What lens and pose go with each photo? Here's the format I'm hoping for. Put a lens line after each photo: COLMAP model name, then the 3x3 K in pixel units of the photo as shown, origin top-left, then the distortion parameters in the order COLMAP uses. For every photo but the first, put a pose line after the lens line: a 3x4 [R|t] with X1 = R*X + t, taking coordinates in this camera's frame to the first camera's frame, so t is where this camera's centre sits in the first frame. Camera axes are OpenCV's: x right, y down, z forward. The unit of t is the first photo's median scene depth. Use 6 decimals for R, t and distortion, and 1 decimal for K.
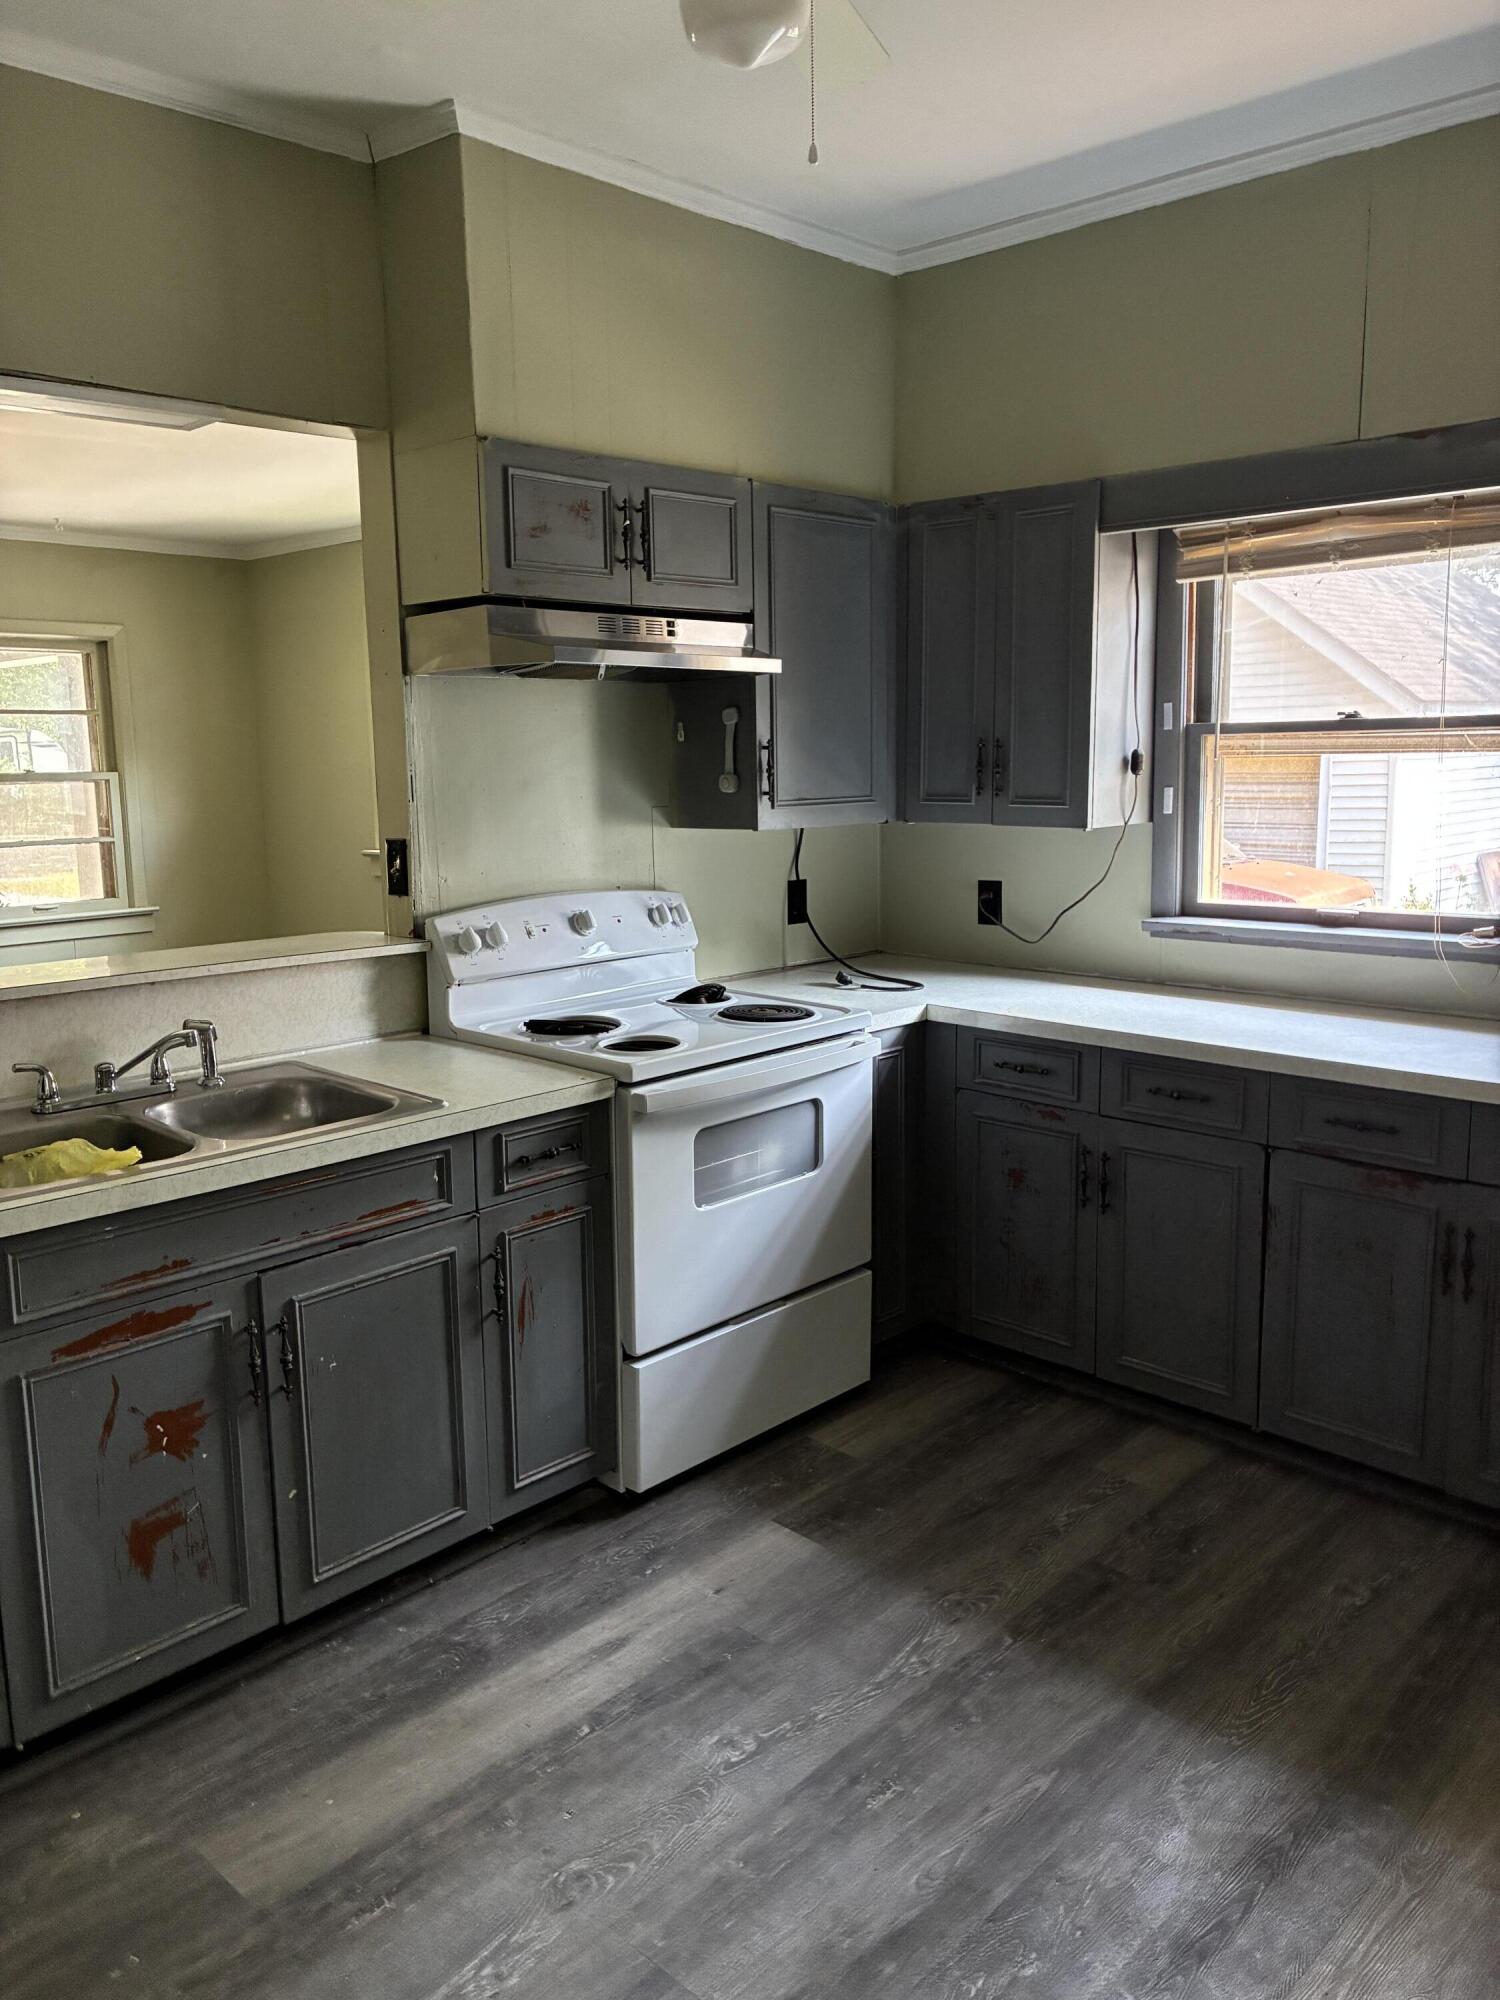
lens RADIAL K [[1526.9, 0, 742.6], [0, 1526.9, 997.8], [0, 0, 1]] dist [0.057180, -0.067915]
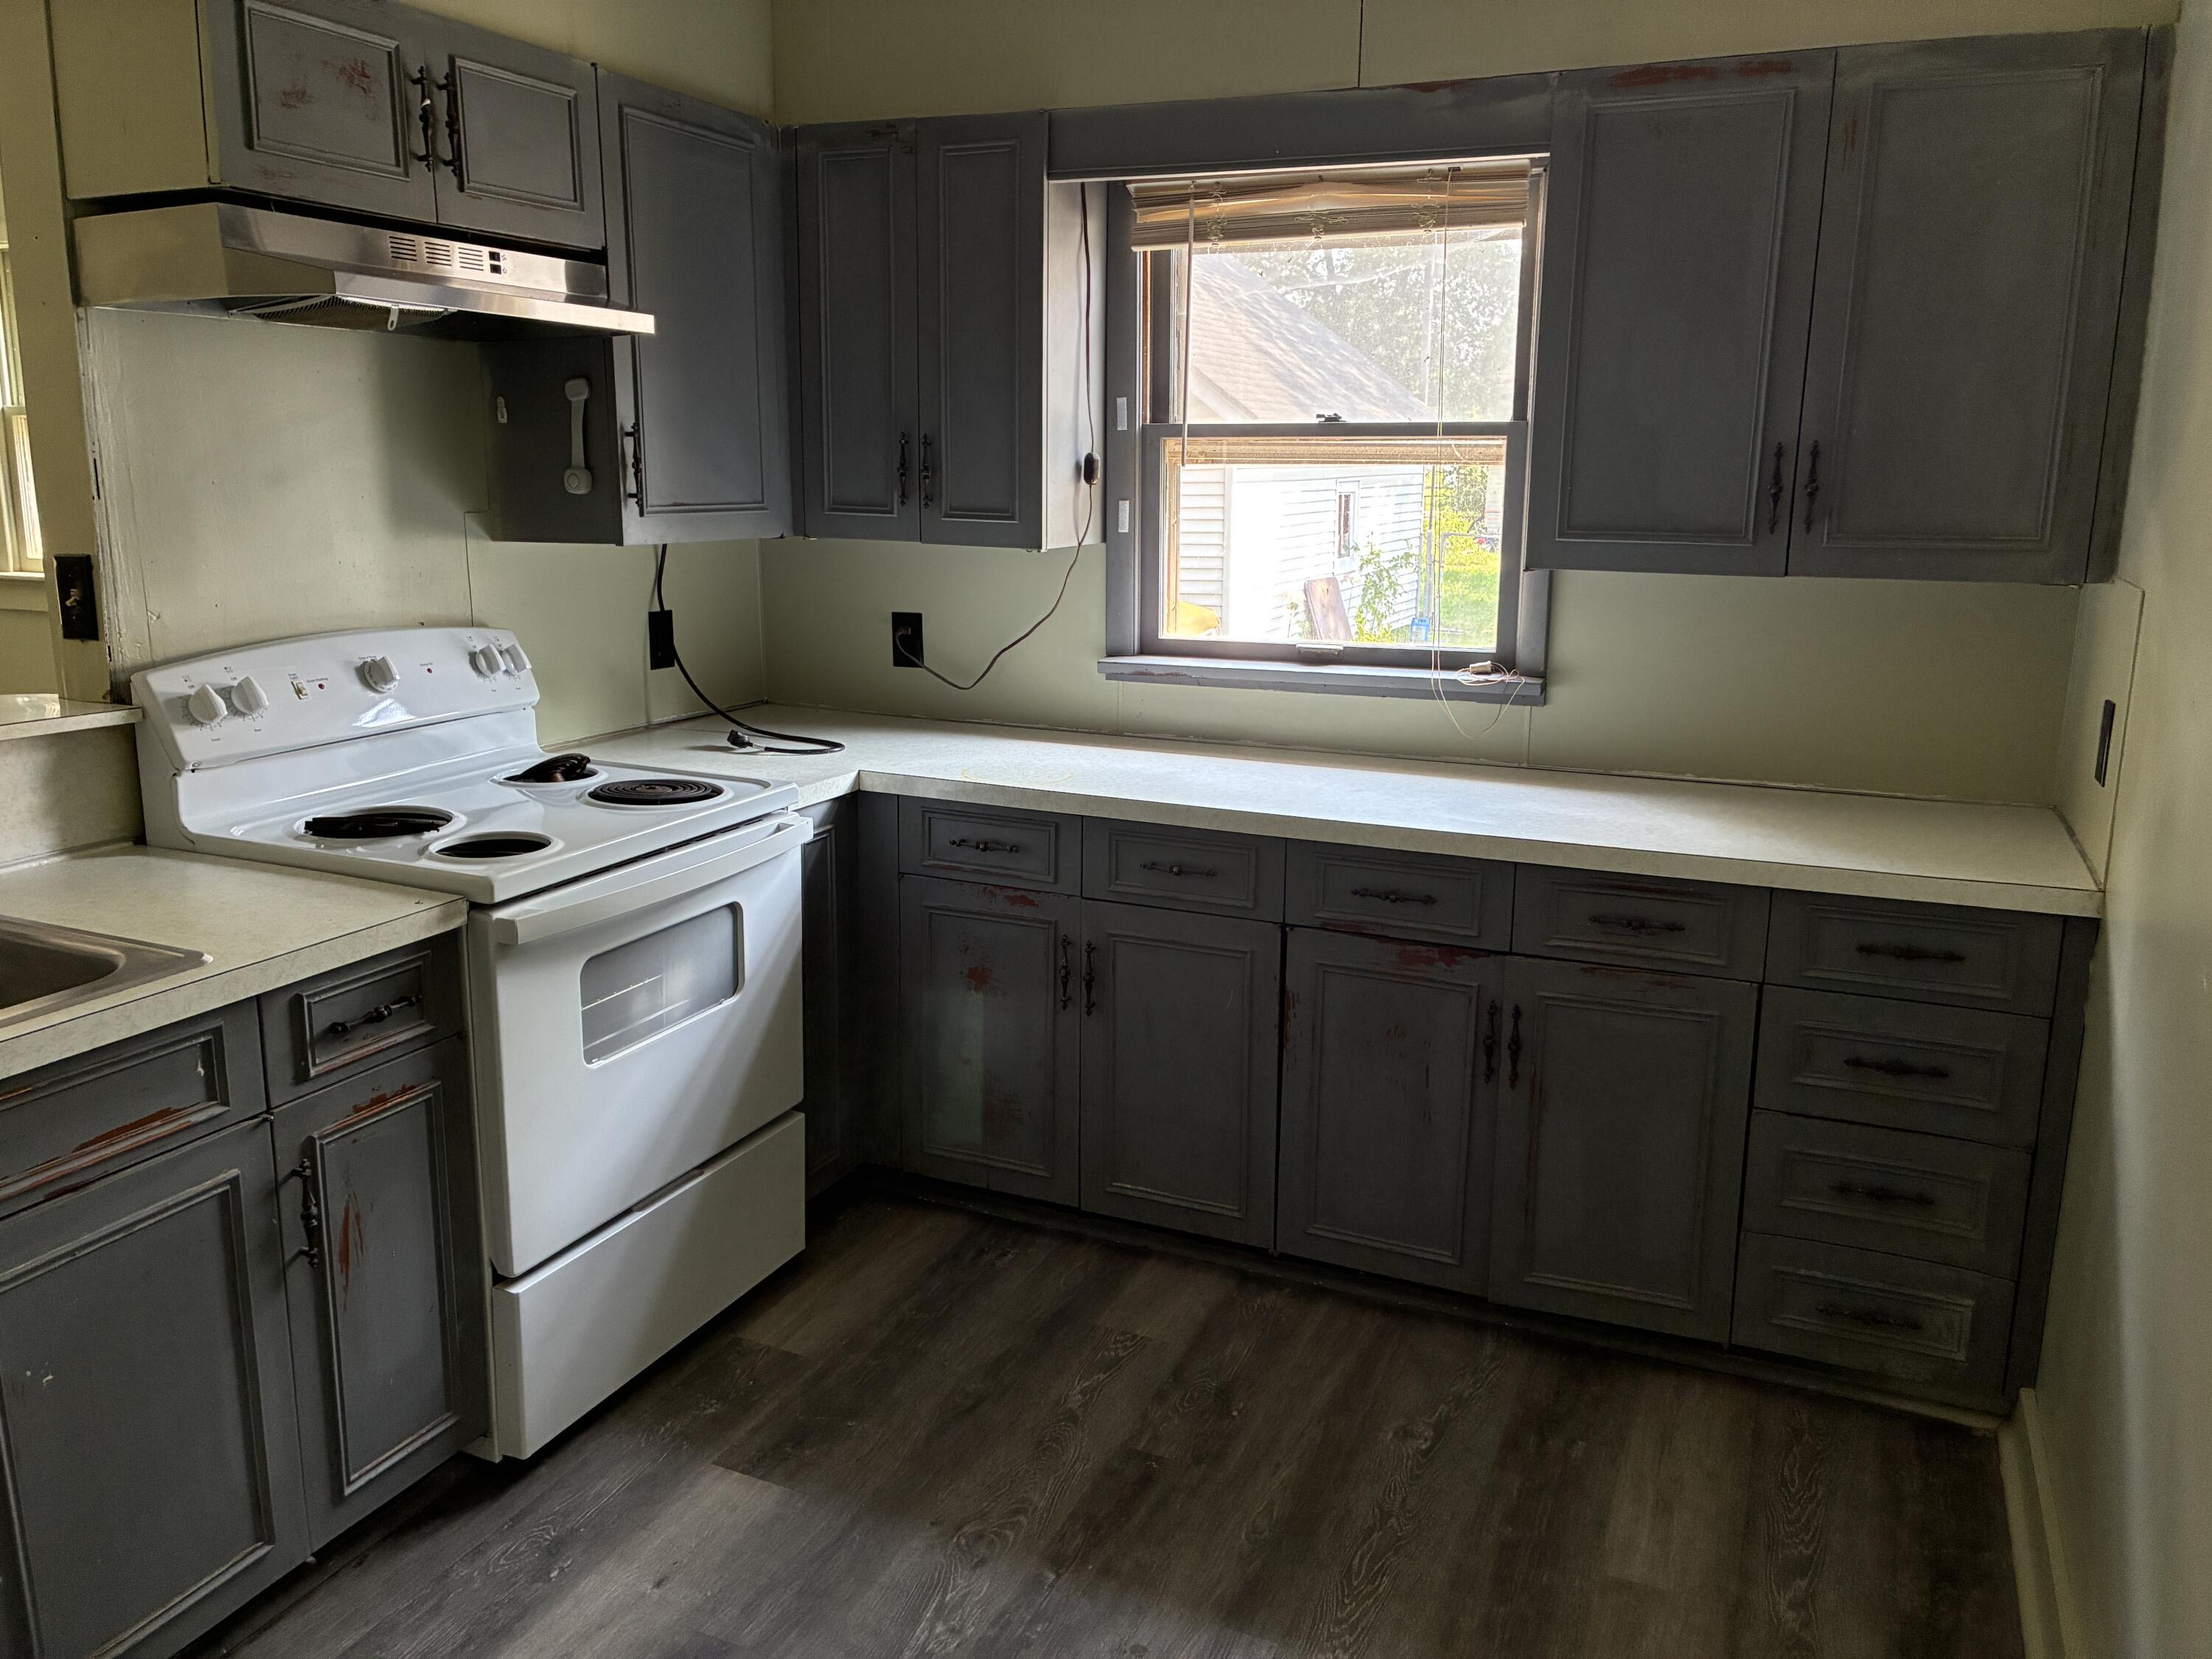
lens RADIAL K [[1688.7, 0, 1102.4], [0, 1688.7, 817.9], [0, 0, 1]] dist [0.057180, -0.067915]
pose [[0.938270, -0.048404, 0.342501, -0.068589], [0.032469, 0.998113, 0.052112, -0.014118], [-0.344377, -0.037774, 0.938071, 0.149490]]
